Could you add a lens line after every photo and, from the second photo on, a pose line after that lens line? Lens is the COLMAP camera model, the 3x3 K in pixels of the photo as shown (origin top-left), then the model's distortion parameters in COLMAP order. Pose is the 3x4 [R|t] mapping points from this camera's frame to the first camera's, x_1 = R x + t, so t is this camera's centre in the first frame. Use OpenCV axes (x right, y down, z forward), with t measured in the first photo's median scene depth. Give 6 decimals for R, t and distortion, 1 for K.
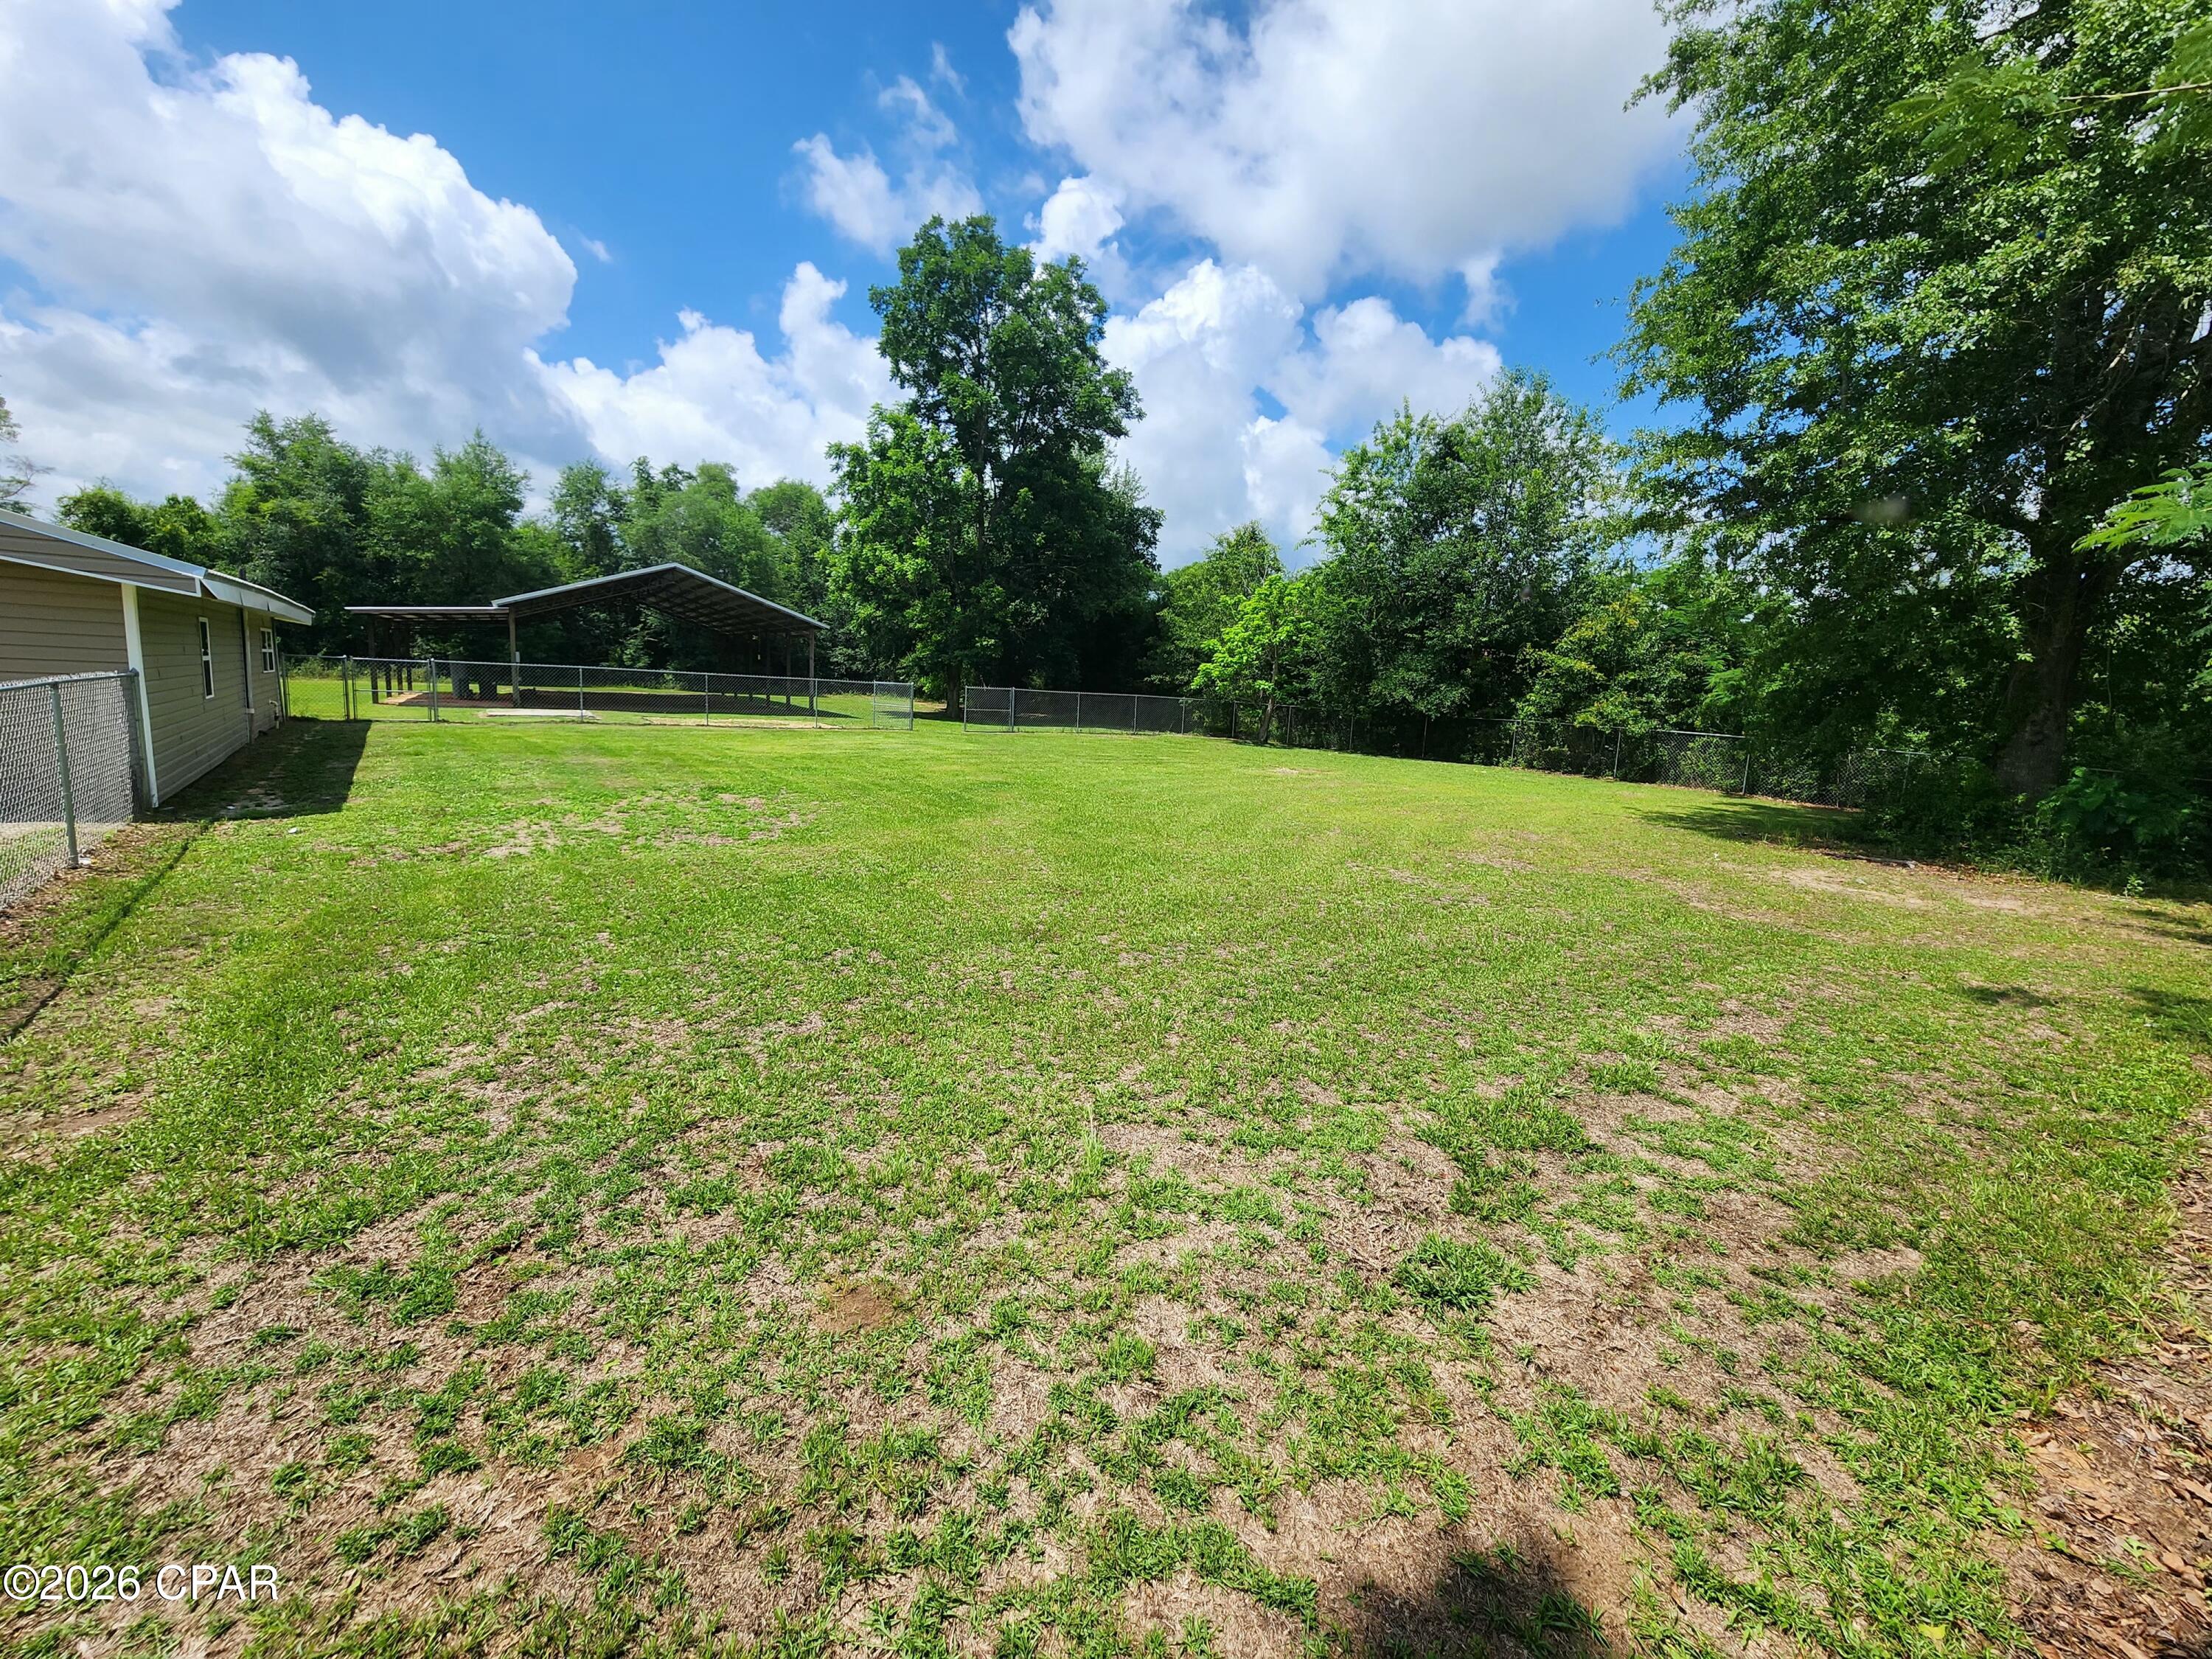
lens RADIAL K [[912.7, 0, 1100.9], [0, 912.7, 829.2], [0, 0, 1]] dist [0.001657, -0.000679]
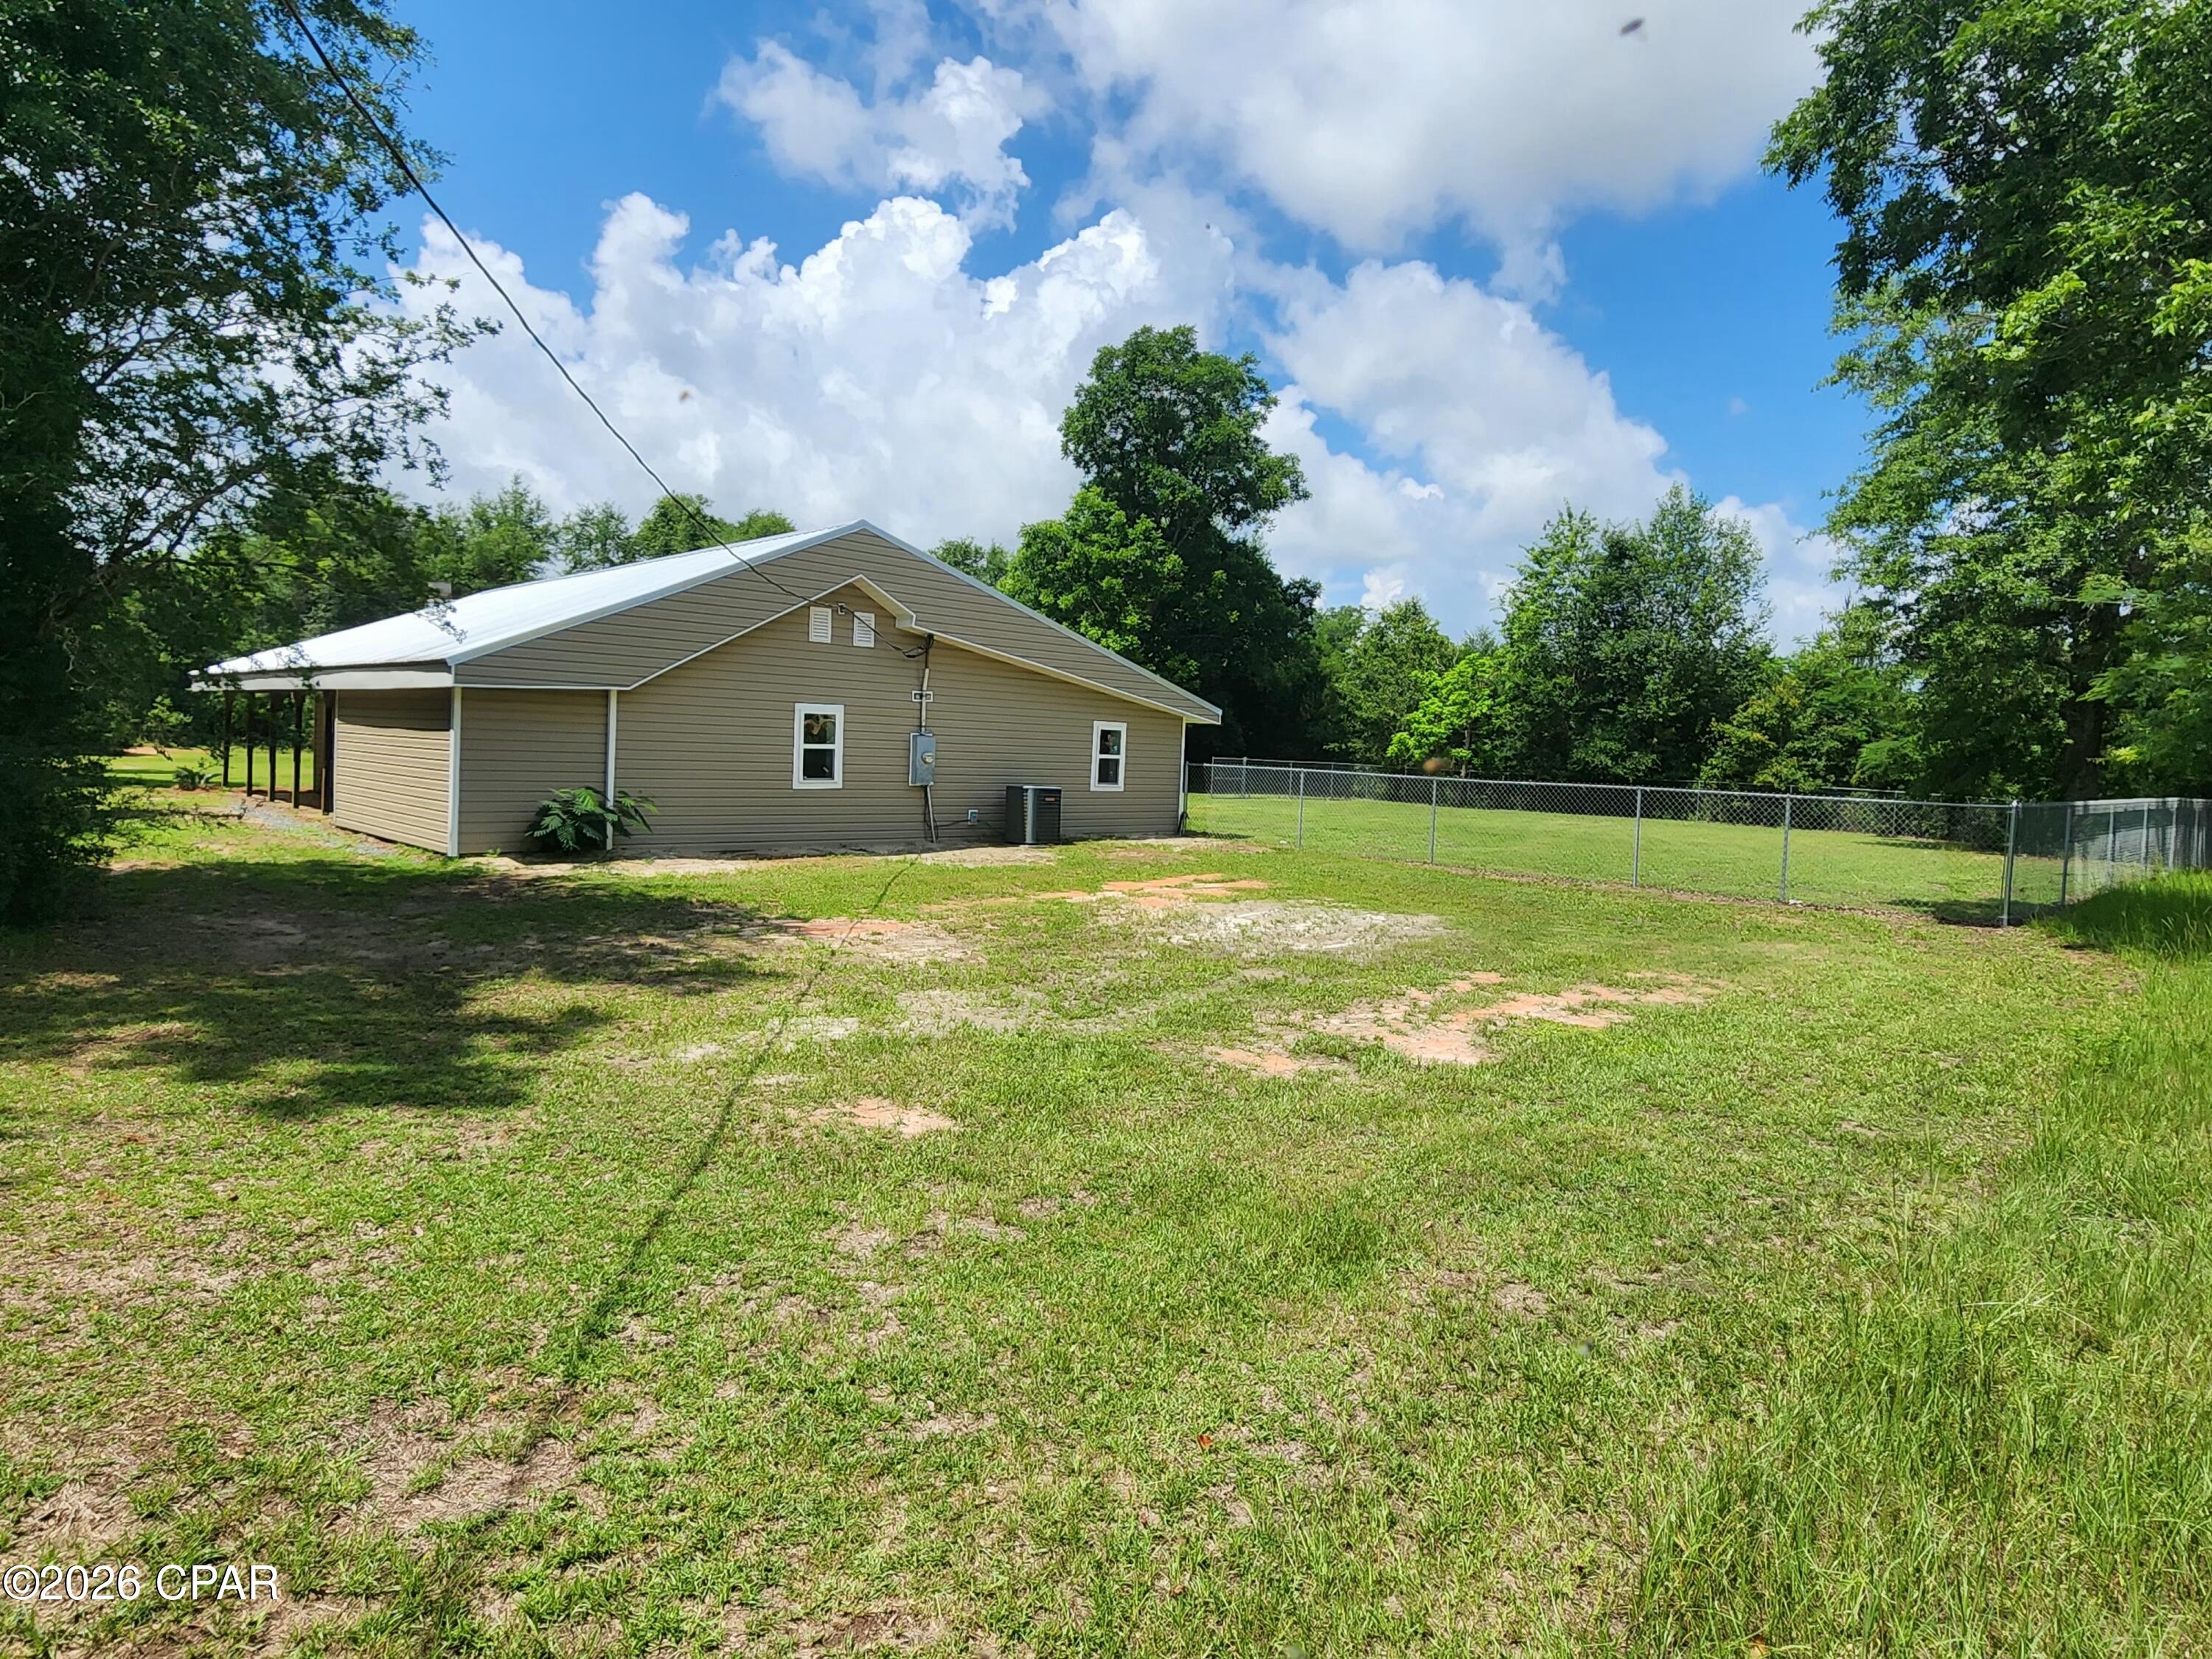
lens RADIAL K [[1333.3, 0, 1100.0], [0, 1333.3, 833.1], [0, 0, 1]] dist [0.021042, -0.000331]
pose [[0.989290, -0.019210, 0.144692, -1.906540], [0.031984, 0.995740, -0.086484, 0.245128], [-0.142414, 0.090186, 0.985690, -1.998668]]
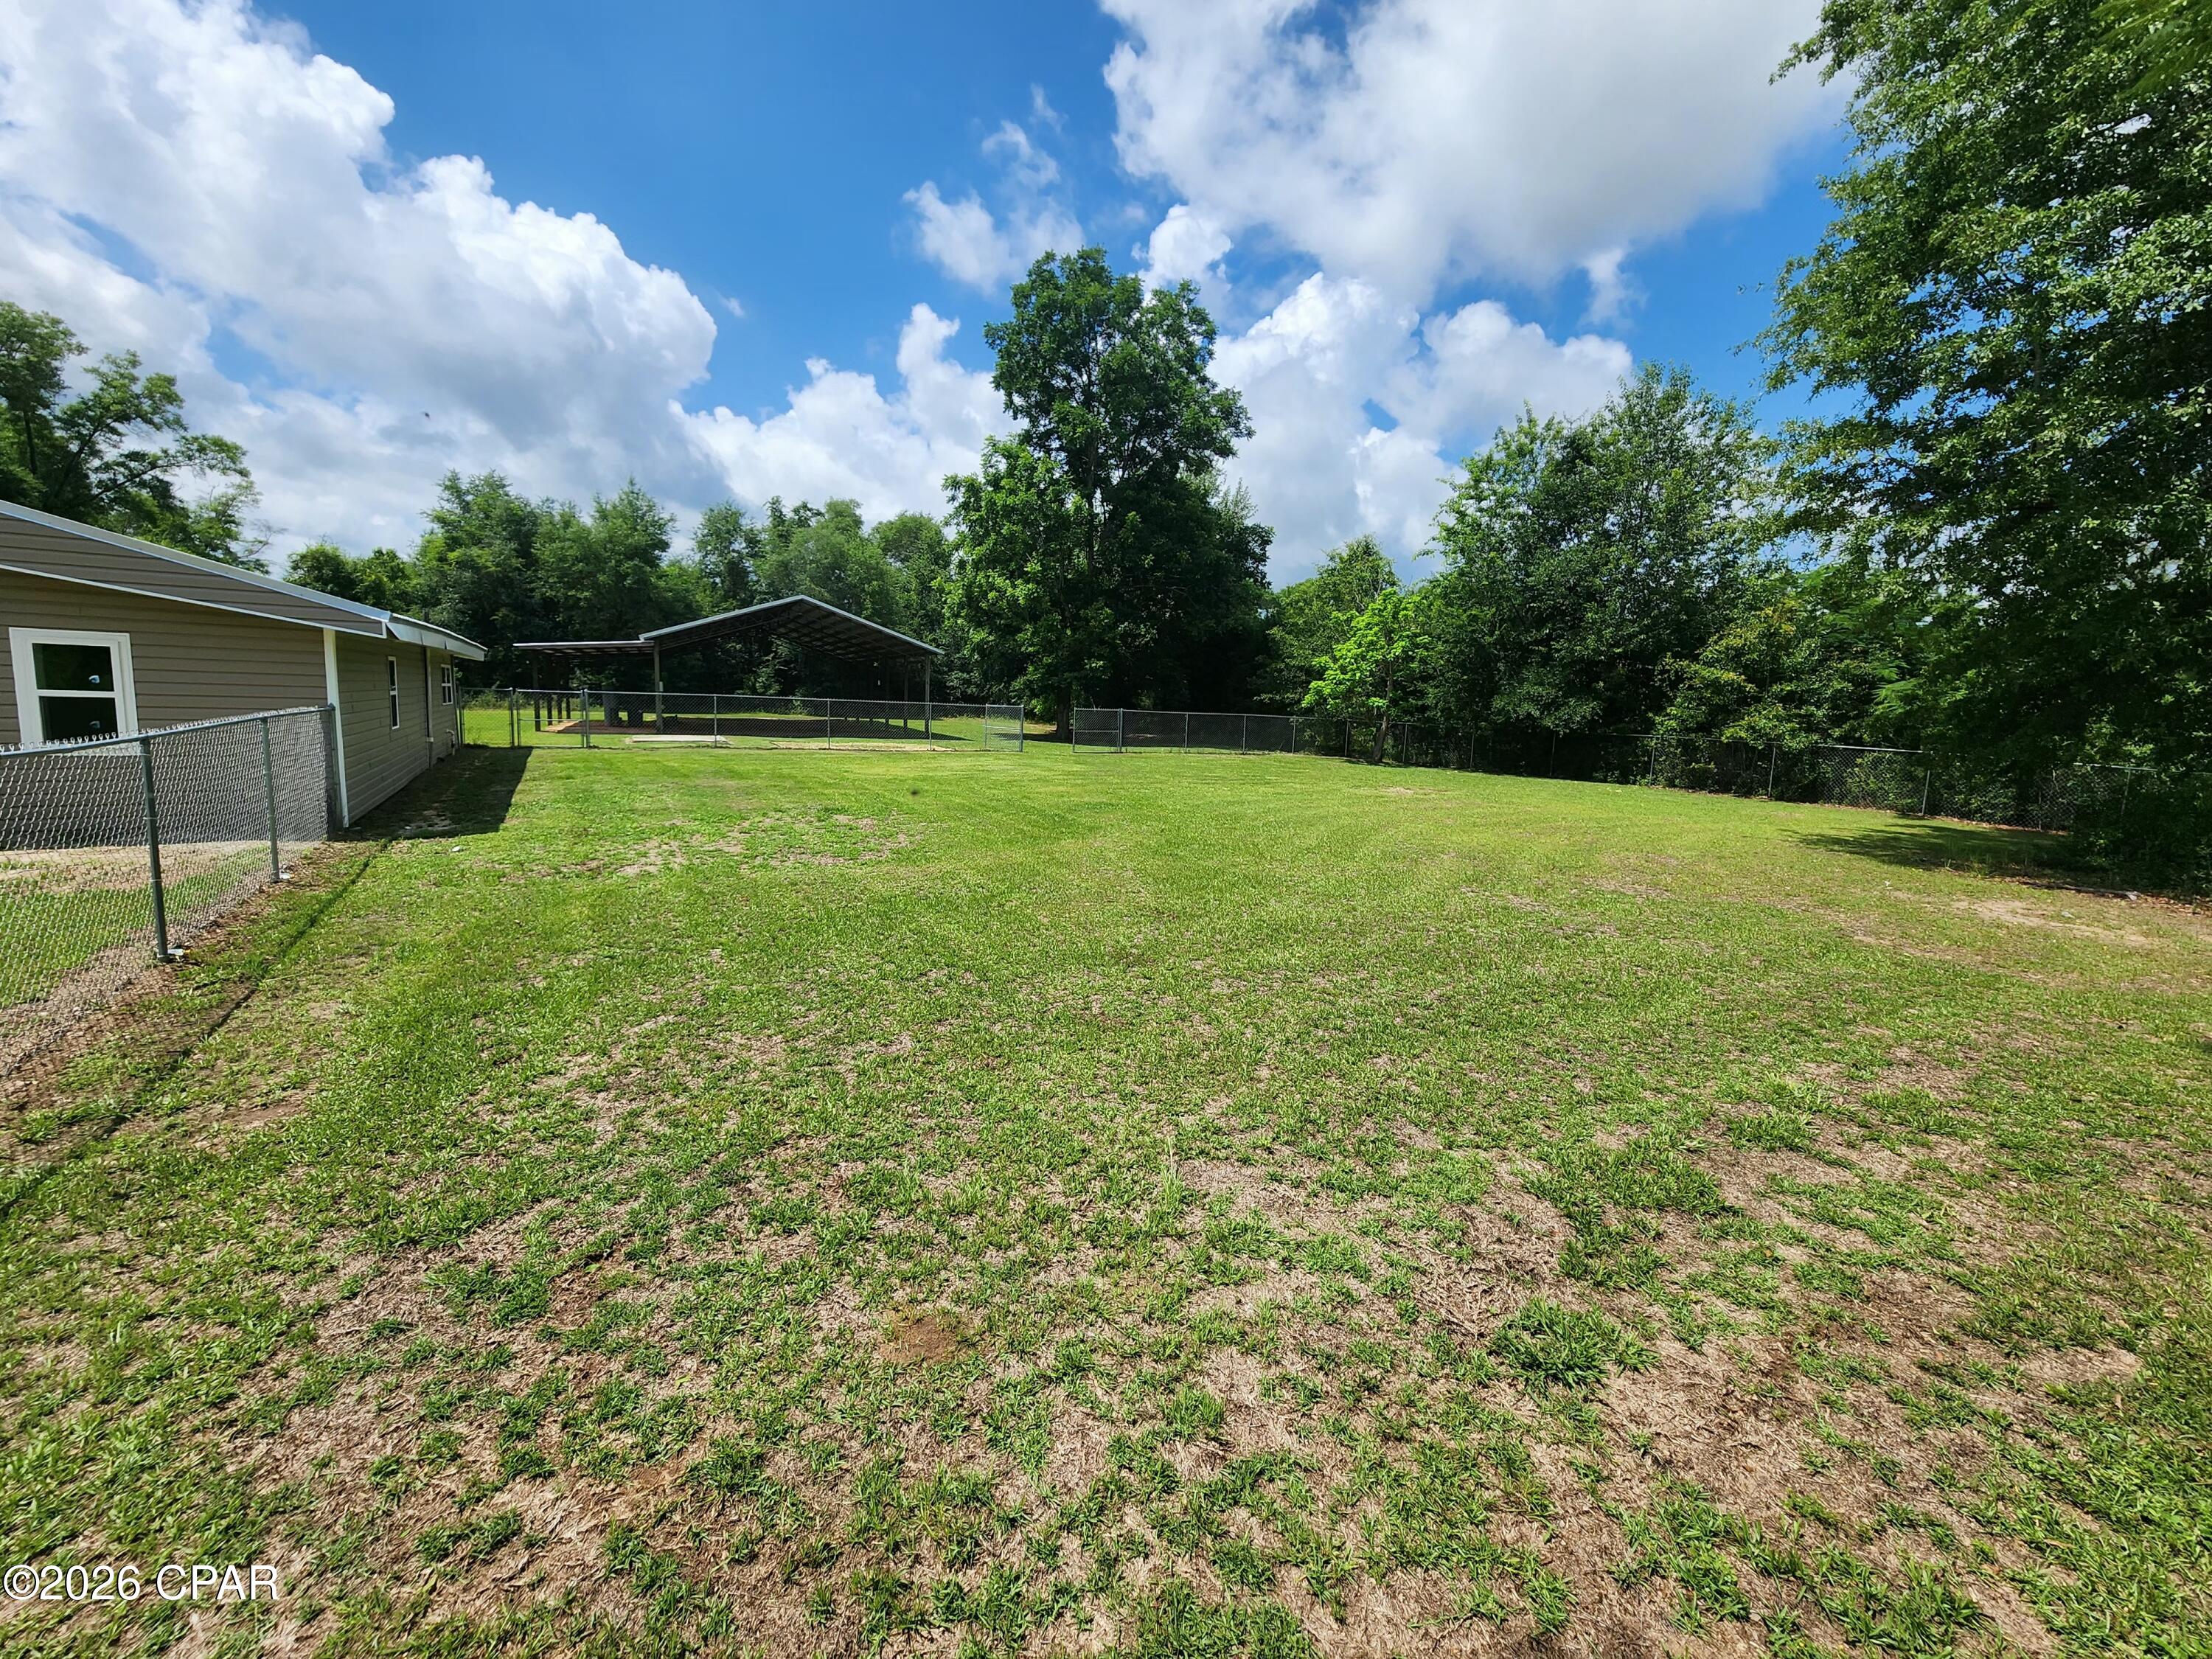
lens RADIAL K [[912.7, 0, 1098.5], [0, 912.7, 829.3], [0, 0, 1]] dist [0.001657, -0.000679]
pose [[0.992412, 0.002009, -0.122943, 0.012698], [-0.004620, 0.999770, -0.020959, -0.002915], [0.122873, 0.021368, 0.992192, 0.007552]]
